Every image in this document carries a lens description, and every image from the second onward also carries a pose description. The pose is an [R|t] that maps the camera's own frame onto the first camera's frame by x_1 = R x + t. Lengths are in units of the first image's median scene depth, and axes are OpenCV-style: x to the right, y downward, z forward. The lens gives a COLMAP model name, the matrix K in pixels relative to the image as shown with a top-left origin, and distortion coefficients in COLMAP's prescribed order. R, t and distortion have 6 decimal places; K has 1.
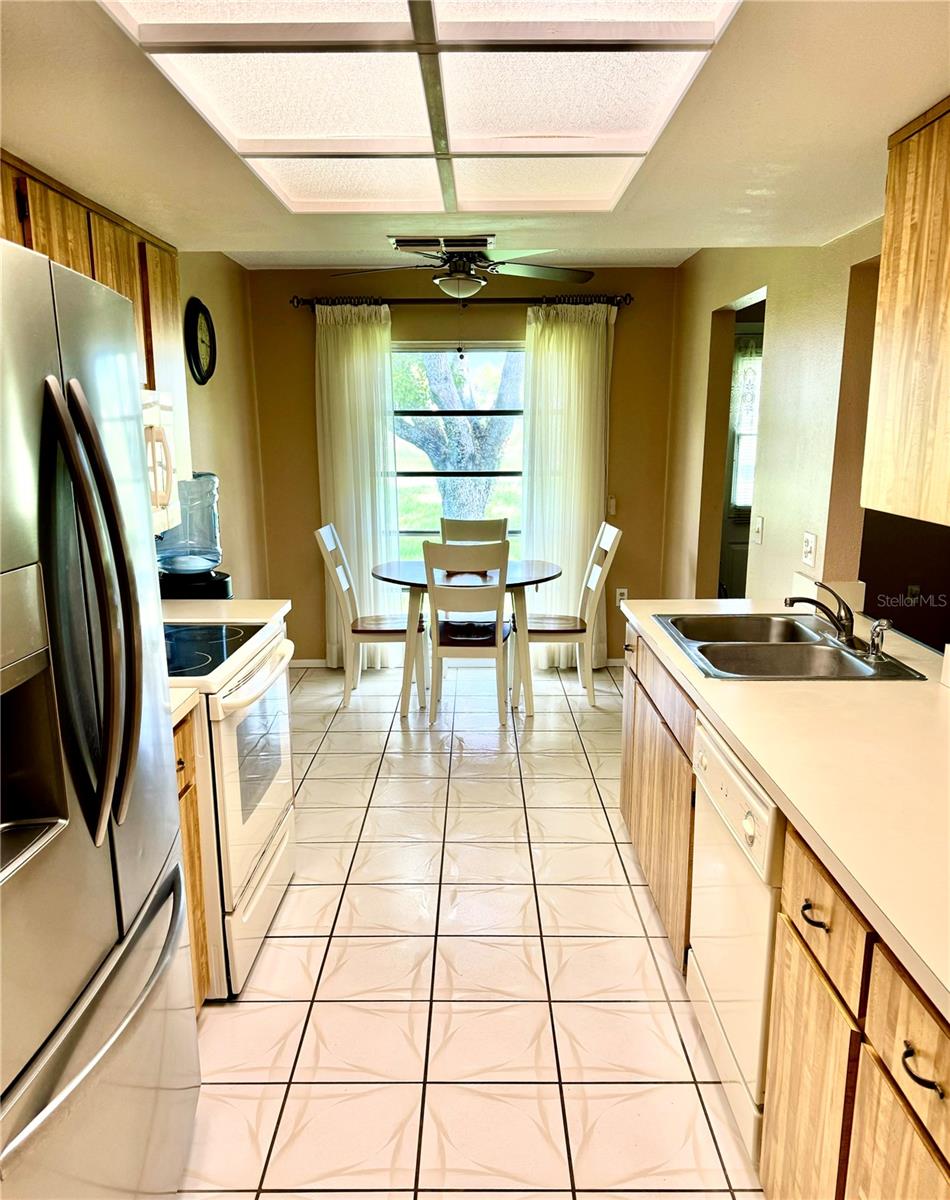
lens RADIAL K [[940.2, 0, 465.5], [0, 940.2, 640.9], [0, 0, 1]] dist [0.009491, -0.008489]
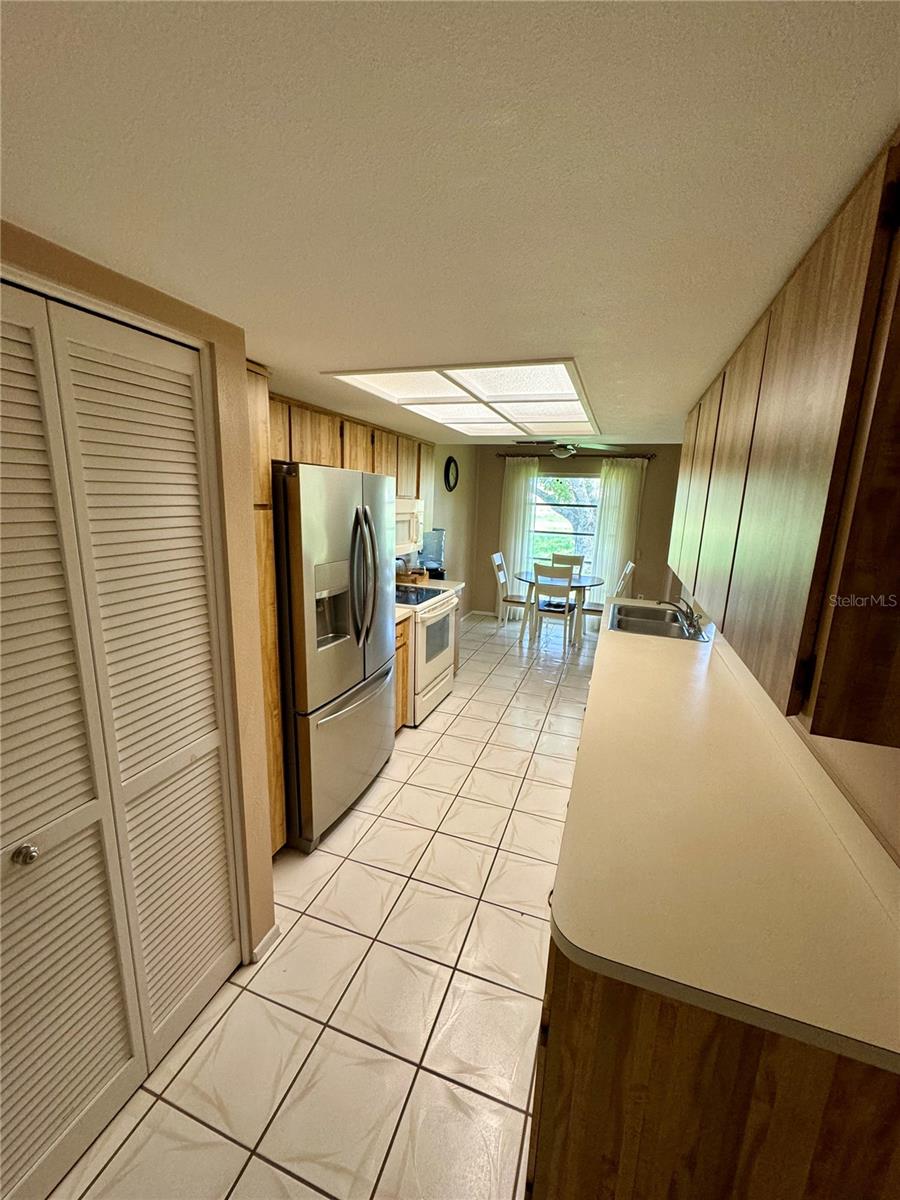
lens RADIAL K [[481.2, 0, 452.6], [0, 481.2, 599.7], [0, 0, 1]] dist [-0.000489, 0.000003]
pose [[0.946962, 0.106192, -0.303292, 0.120663], [-0.112709, 0.993620, -0.004013, 0.006841], [0.300930, 0.037984, 0.952889, -0.149112]]
